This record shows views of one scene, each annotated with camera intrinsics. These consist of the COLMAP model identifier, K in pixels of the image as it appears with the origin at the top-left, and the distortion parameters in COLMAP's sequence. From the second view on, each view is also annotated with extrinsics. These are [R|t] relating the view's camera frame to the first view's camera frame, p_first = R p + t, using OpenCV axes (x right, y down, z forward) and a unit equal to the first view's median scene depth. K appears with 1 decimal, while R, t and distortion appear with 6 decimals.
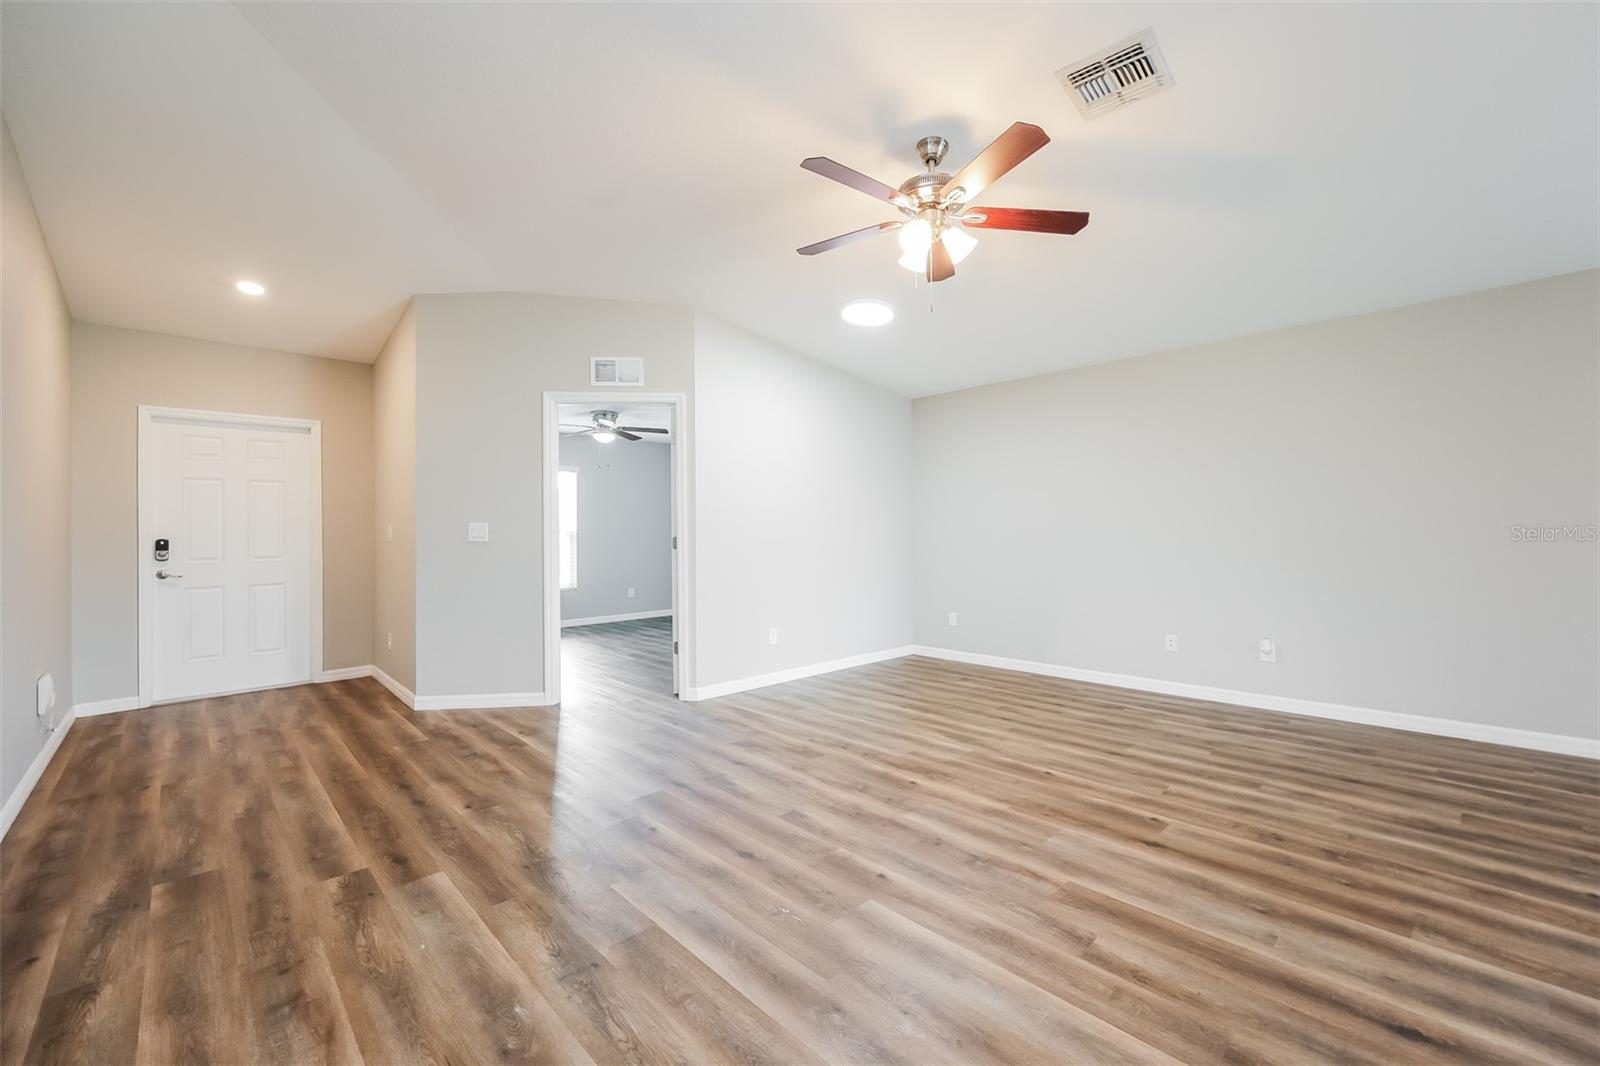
lens RADIAL K [[649.4, 0, 800.0], [0, 649.4, 533.0], [0, 0, 1]] dist [0.001512, 0.000012]
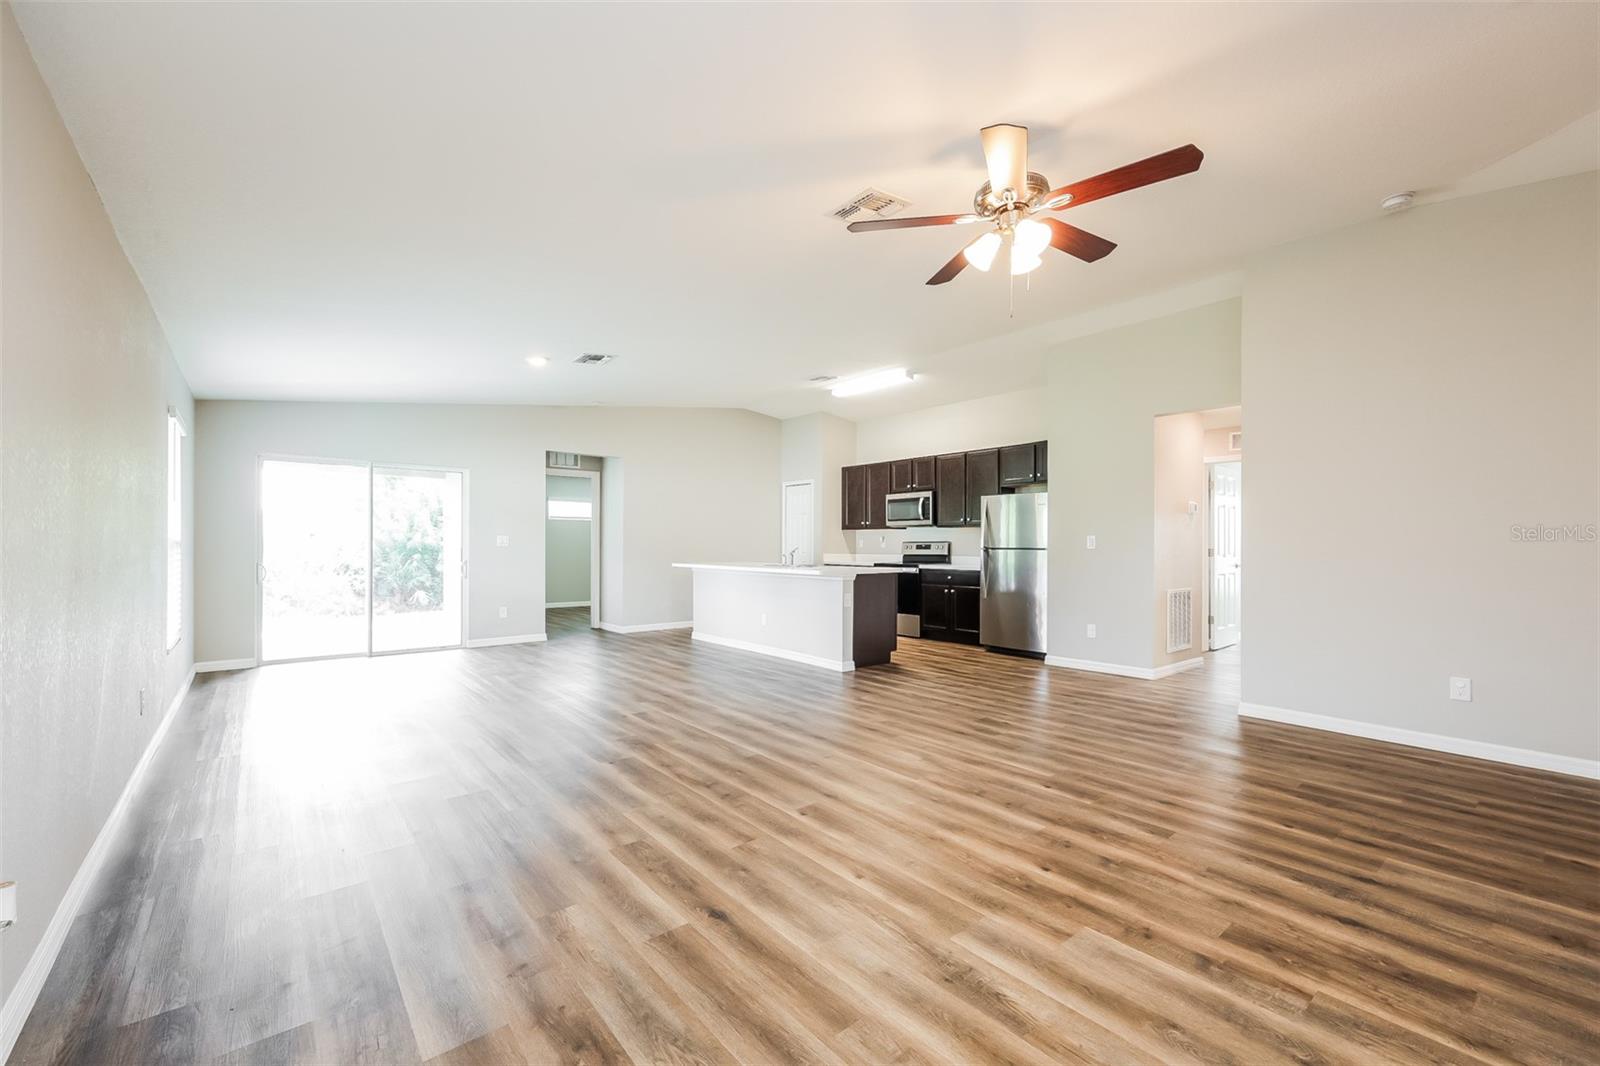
lens RADIAL K [[652.9, 0, 793.8], [0, 652.9, 544.6], [0, 0, 1]] dist [0.001252, 0.000147]
pose [[-0.996663, 0.009546, 0.081071, 0.399863], [0.009675, 0.999952, 0.001199, -0.005479], [-0.081055, 0.001980, -0.996708, 1.769262]]
